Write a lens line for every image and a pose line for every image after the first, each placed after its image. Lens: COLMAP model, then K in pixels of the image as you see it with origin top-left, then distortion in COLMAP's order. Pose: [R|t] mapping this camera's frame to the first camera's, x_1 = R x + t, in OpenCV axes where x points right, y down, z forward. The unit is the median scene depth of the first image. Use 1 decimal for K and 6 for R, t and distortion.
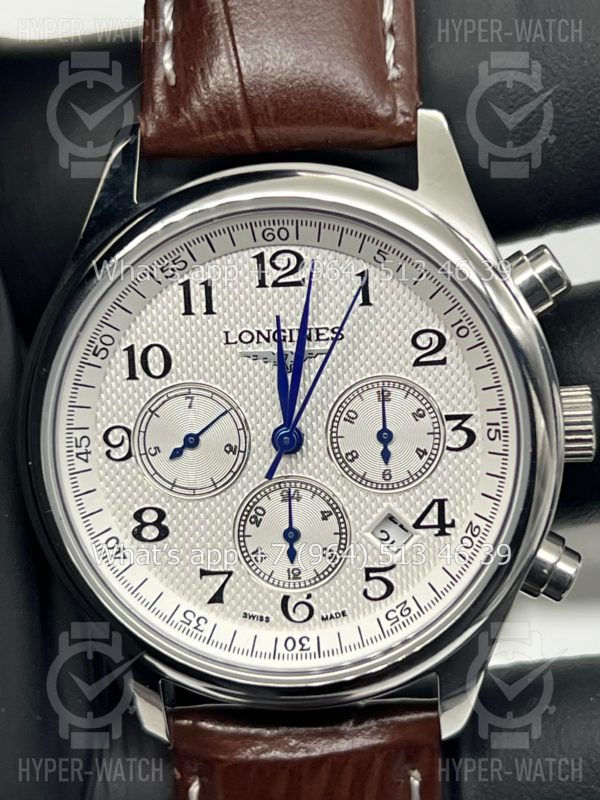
lens RADIAL K [[1813.7, 0, 305.4], [0, 1813.7, 396.7], [0, 0, 1]] dist [0.202327, 0.000000]
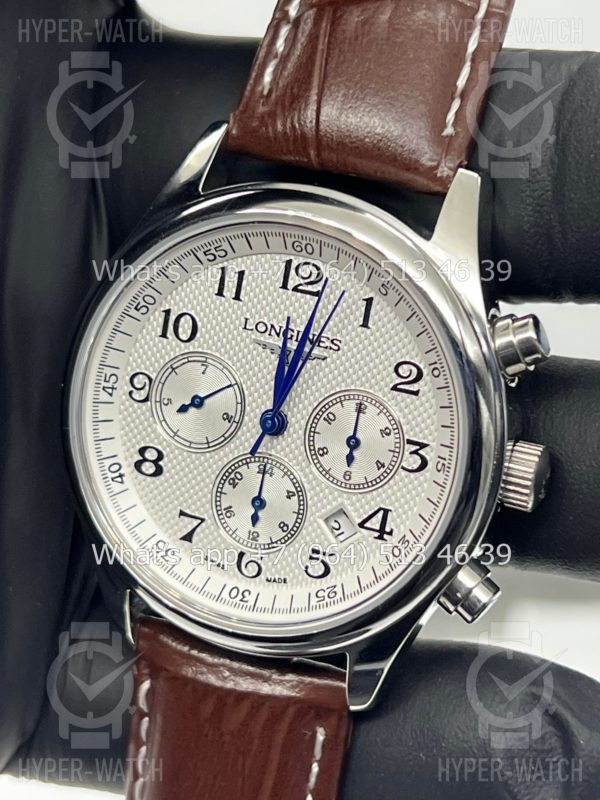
lens RADIAL K [[1813.7, 0, 305.4], [0, 1813.7, 404.7], [0, 0, 1]] dist [0.202327, 0.000000]
pose [[0.943032, 0.261151, -0.206131, 0.242481], [-0.246979, 0.964625, 0.092191, -0.098085], [0.222915, -0.036029, 0.974172, -0.115354]]
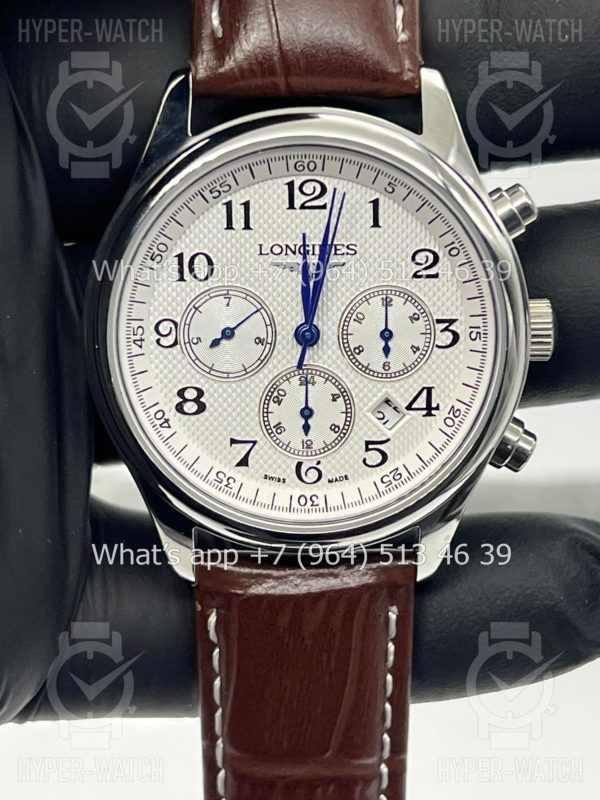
lens RADIAL K [[1813.7, 0, 296.6], [0, 1813.7, 397.9], [0, 0, 1]] dist [0.202327, 0.000000]
pose [[0.994578, 0.030428, 0.099441, -0.137040], [-0.034511, 0.998620, 0.039595, 0.017869], [-0.098099, -0.042812, 0.994255, -0.219661]]
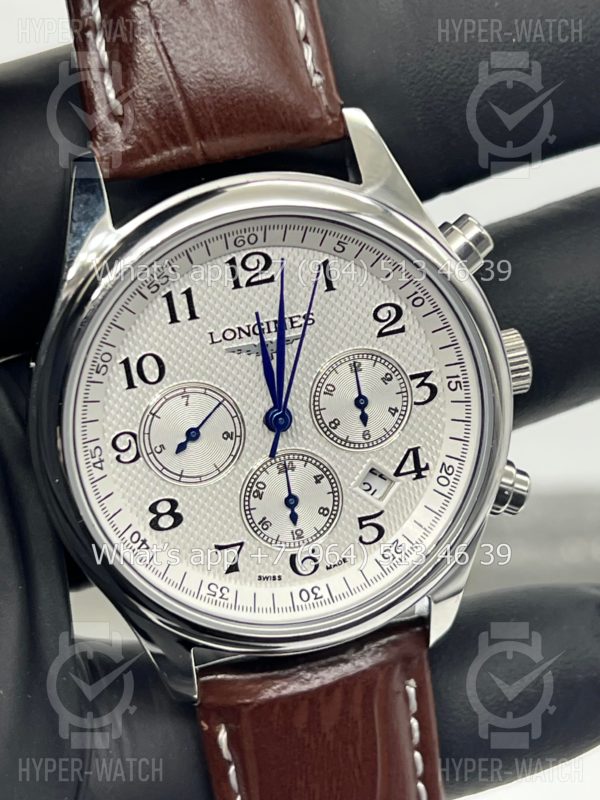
lens RADIAL K [[1813.7, 0, 294.2], [0, 1813.7, 396.5], [0, 0, 1]] dist [0.202327, 0.000000]
pose [[0.956386, -0.165570, 0.240648, -0.266958], [0.145911, 0.984485, 0.097464, -0.097706], [-0.253051, -0.058100, 0.965707, -0.085407]]
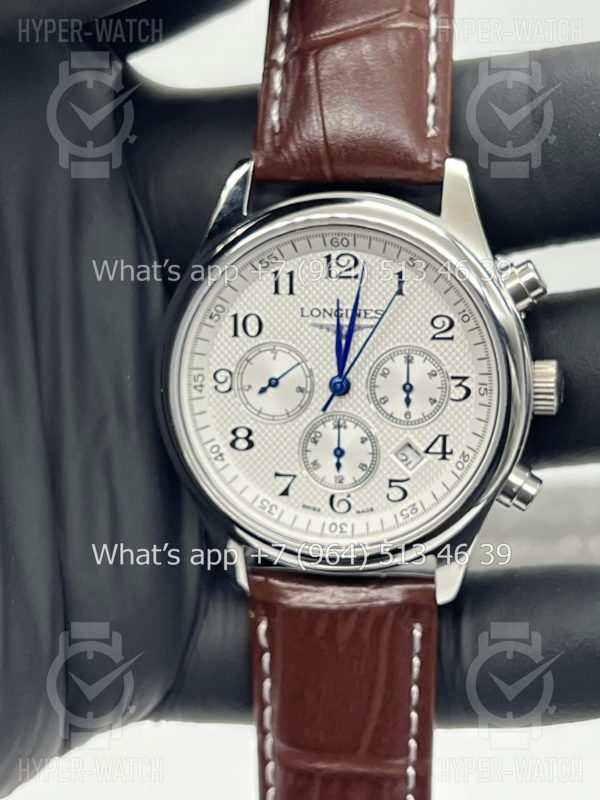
lens RADIAL K [[1813.7, 0, 297.3], [0, 1813.7, 398.9], [0, 0, 1]] dist [0.202327, 0.000000]
pose [[0.993984, 0.065209, -0.088001, 0.083000], [-0.062520, 0.997499, 0.032973, -0.011126], [0.089931, -0.027273, 0.995575, -0.426611]]
